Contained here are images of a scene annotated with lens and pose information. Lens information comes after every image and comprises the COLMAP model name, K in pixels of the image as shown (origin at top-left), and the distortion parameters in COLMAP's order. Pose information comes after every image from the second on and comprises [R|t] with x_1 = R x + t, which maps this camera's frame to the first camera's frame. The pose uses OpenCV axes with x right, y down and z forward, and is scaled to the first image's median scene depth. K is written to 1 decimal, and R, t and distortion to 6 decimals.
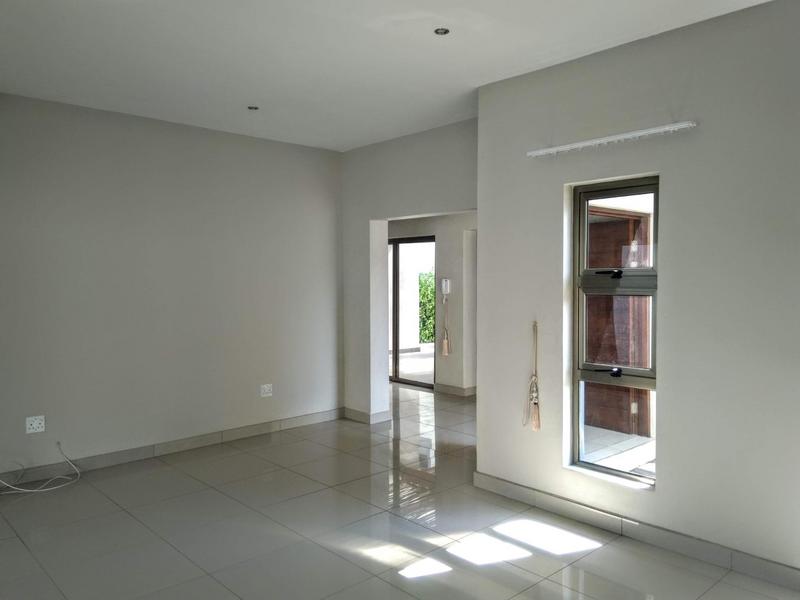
lens RADIAL K [[621.8, 0, 400.0], [0, 621.8, 300.0], [0, 0, 1]] dist [0.053986, -0.008786]
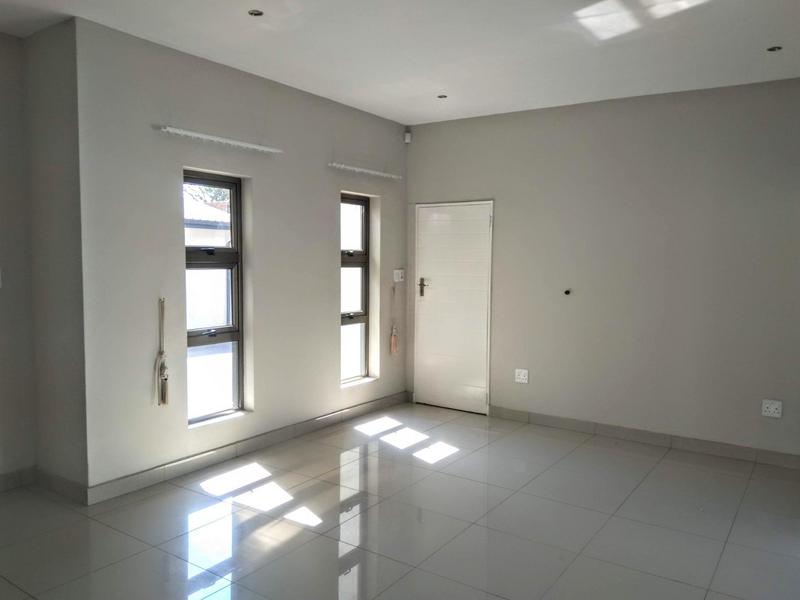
lens RADIAL K [[621.8, 0, 400.0], [0, 621.8, 300.0], [0, 0, 1]] dist [0.053986, -0.008786]
pose [[-0.202272, -0.075045, 0.976450, -0.896932], [0.027137, 0.996247, 0.082188, -0.037892], [-0.978953, 0.043123, -0.199476, 0.882228]]
